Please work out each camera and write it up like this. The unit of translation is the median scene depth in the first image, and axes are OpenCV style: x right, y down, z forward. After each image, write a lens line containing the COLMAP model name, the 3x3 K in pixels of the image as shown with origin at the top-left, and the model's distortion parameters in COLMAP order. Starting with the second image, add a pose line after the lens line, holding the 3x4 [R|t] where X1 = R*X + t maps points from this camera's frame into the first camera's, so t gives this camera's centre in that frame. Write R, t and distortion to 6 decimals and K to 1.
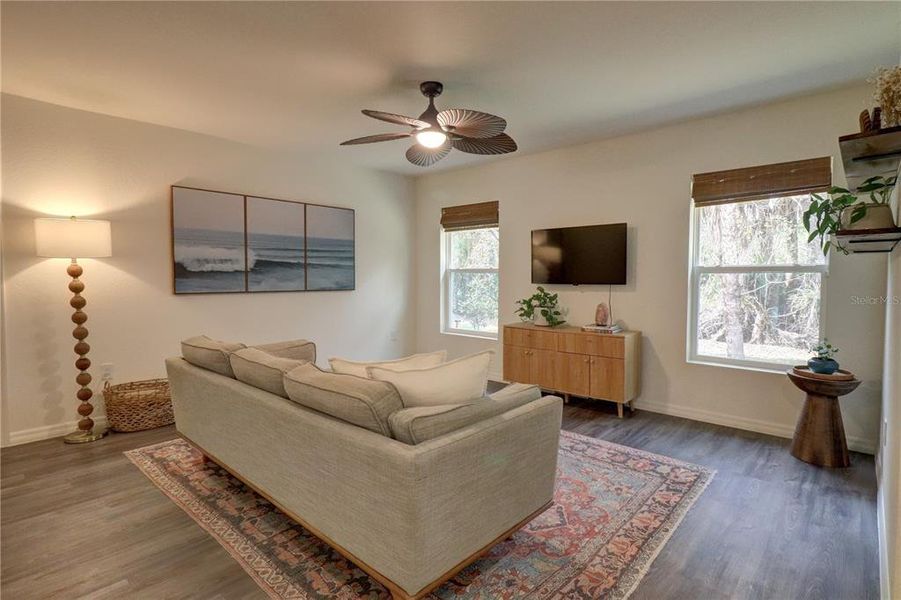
lens RADIAL K [[458.5, 0, 456.8], [0, 458.5, 292.8], [0, 0, 1]] dist [0.005749, -0.002231]
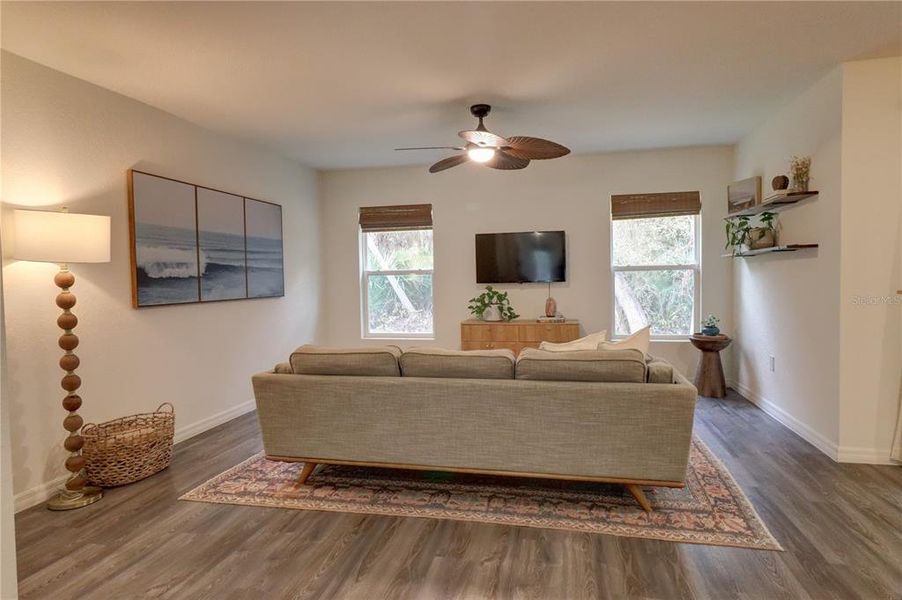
lens RADIAL K [[525.5, 0, 462.2], [0, 525.5, 289.8], [0, 0, 1]] dist [-0.007679, -0.000944]
pose [[0.864924, -0.032326, 0.500861, -0.561478], [0.039716, 0.999203, -0.004095, -0.001424], [-0.500329, 0.023434, 0.865518, -0.056633]]
